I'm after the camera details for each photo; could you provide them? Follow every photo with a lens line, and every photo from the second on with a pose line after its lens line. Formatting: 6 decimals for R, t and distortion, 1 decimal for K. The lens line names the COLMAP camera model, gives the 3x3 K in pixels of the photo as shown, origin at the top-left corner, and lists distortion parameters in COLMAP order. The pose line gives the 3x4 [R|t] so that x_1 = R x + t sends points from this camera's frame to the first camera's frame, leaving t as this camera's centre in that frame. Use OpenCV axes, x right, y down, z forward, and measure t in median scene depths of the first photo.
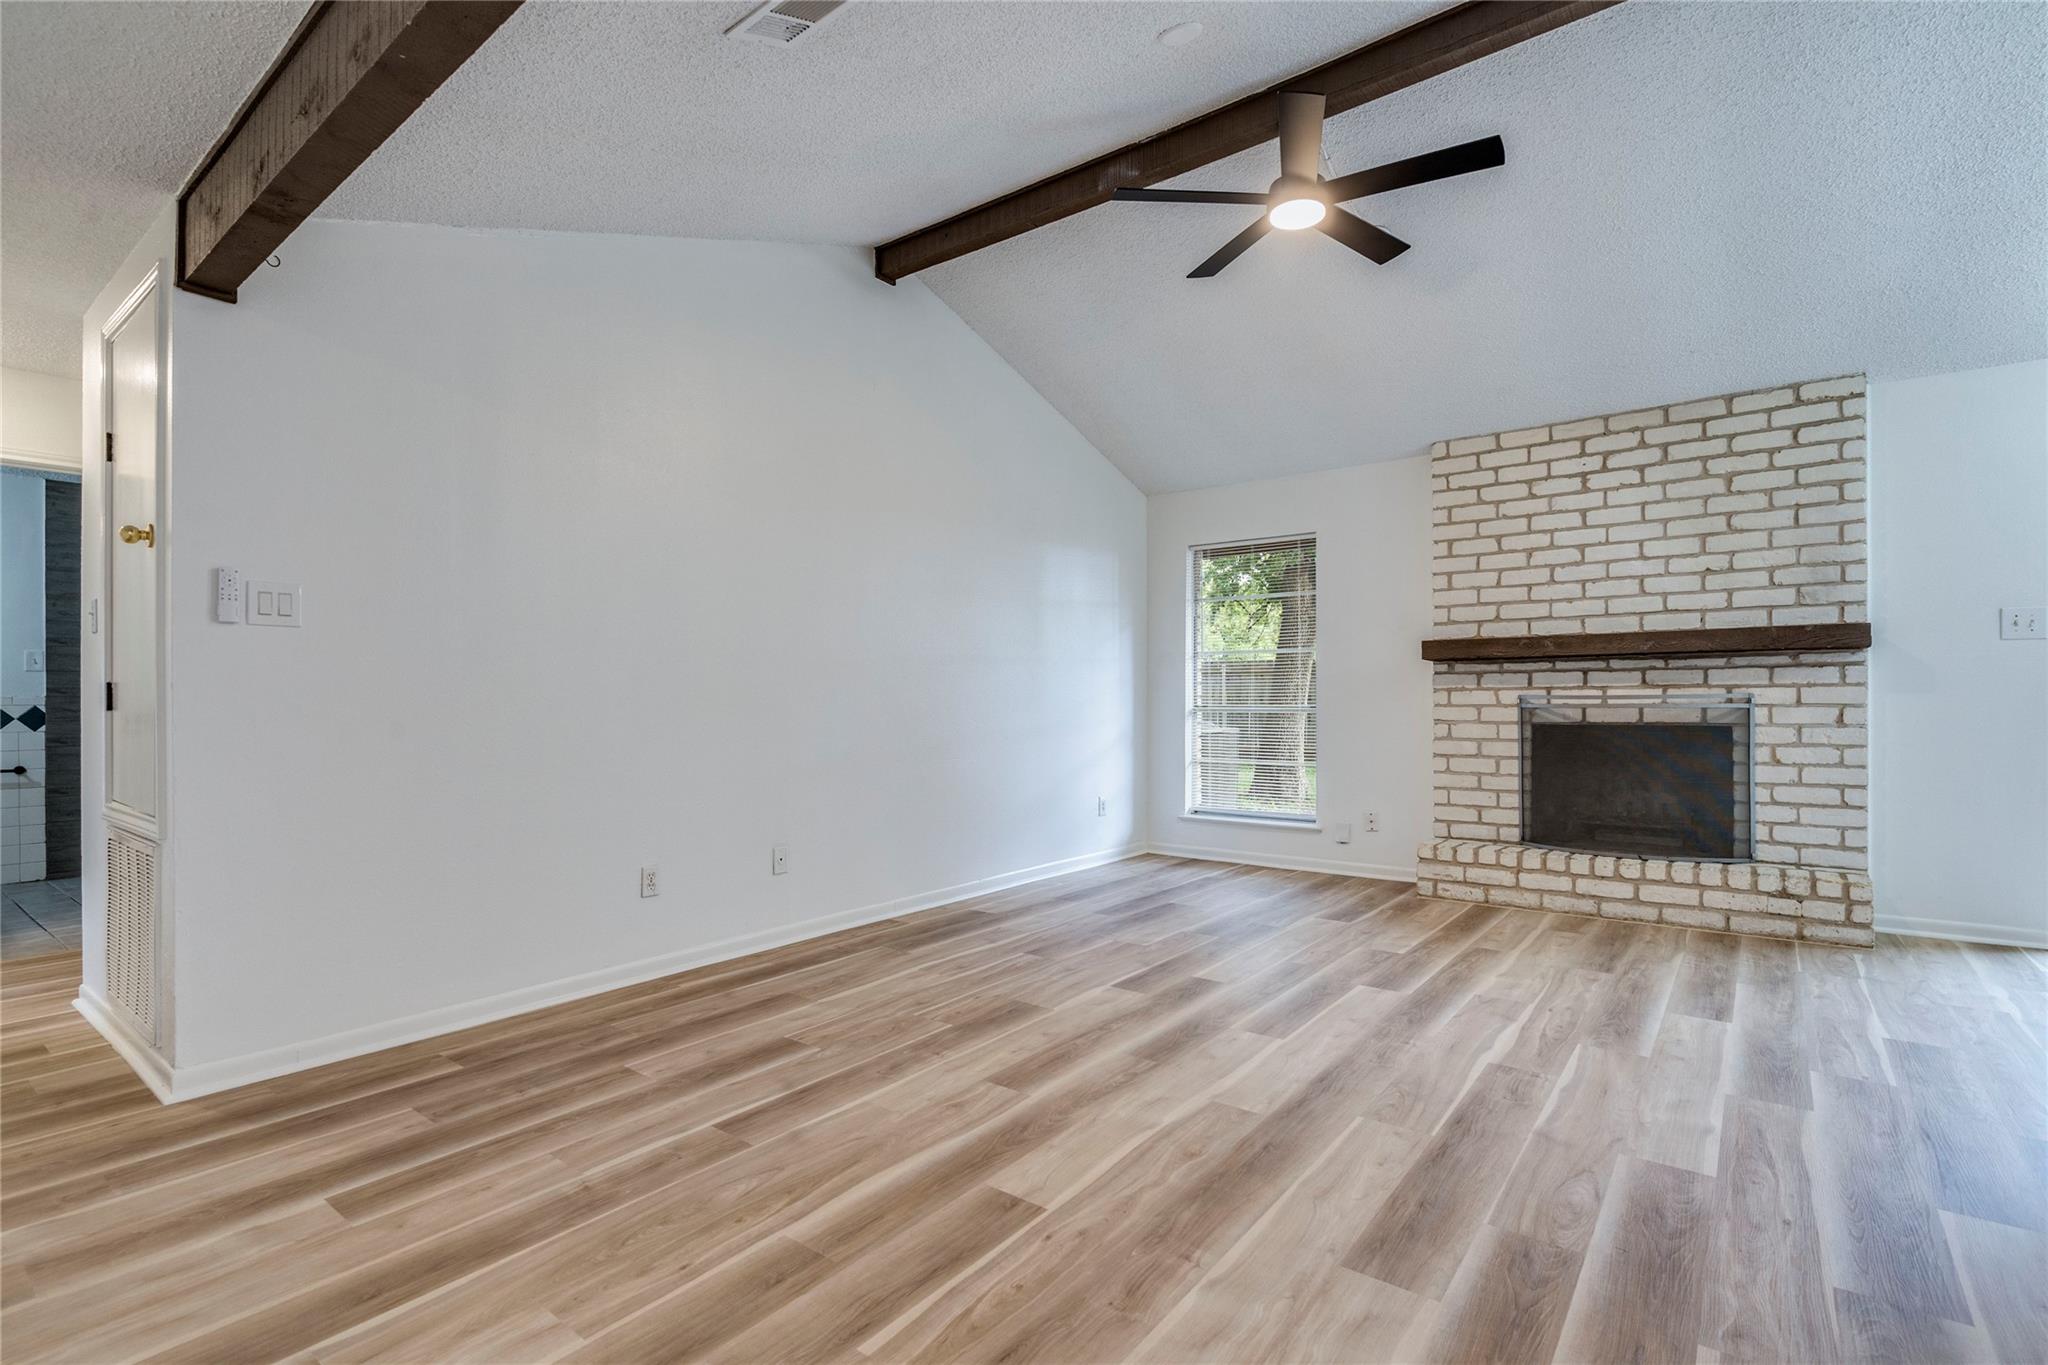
lens RADIAL K [[949.5, 0, 1037.6], [0, 949.5, 689.6], [0, 0, 1]] dist [-0.007183, 0.003602]
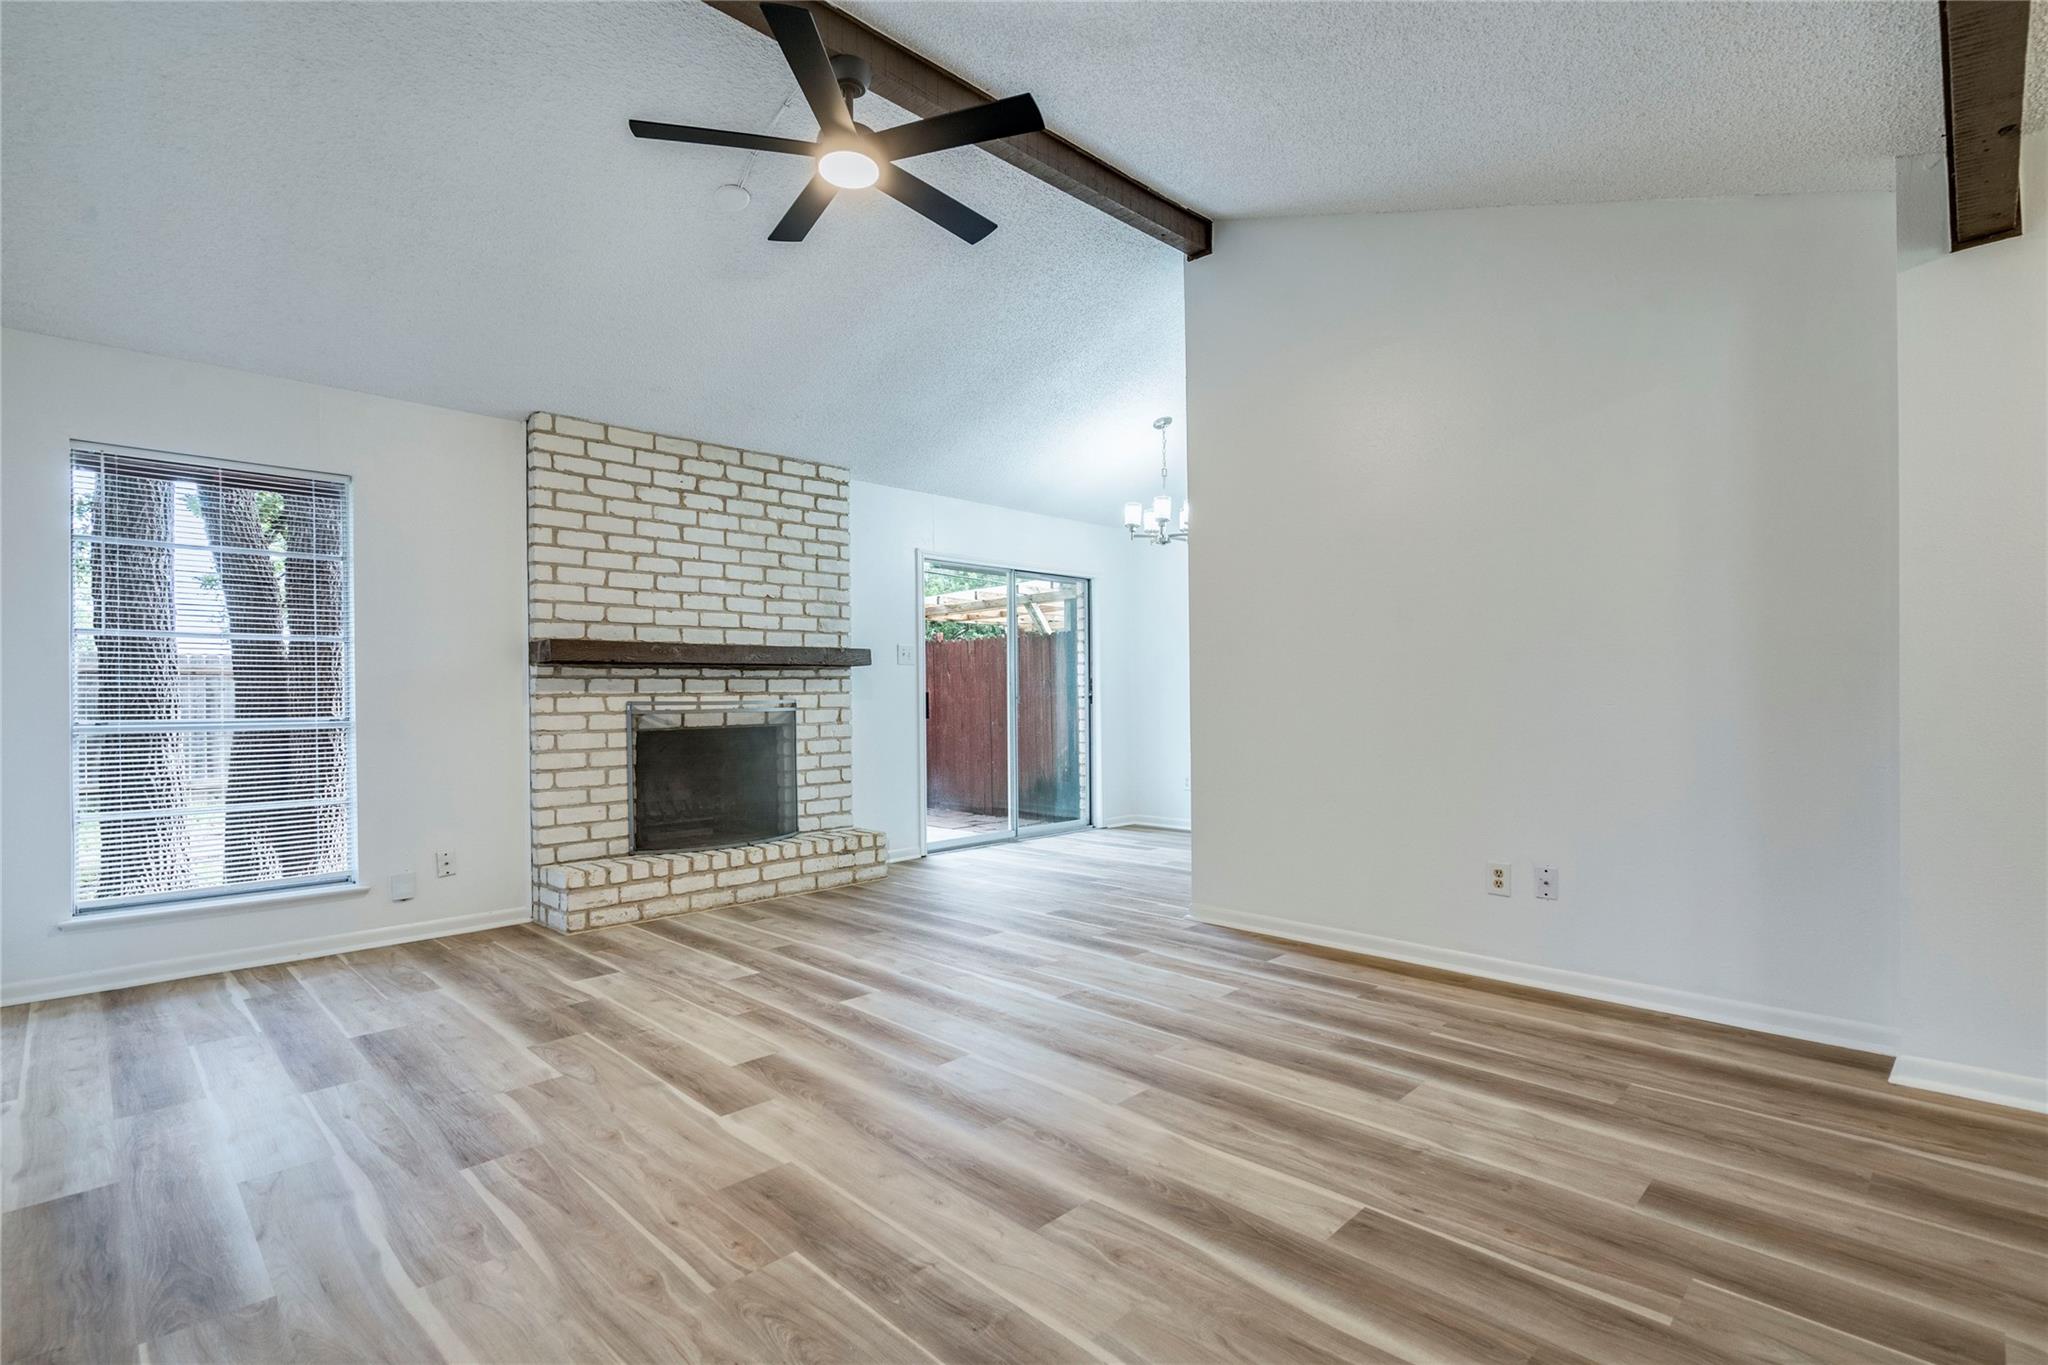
lens RADIAL K [[949.5, 0, 1009.2], [0, 949.5, 700.9], [0, 0, 1]] dist [-0.007183, 0.003602]
pose [[0.145315, 0.000415, 0.989385, -0.597762], [0.002334, 0.999997, -0.000763, 0.010121], [-0.989383, 0.002420, 0.145313, 0.712926]]
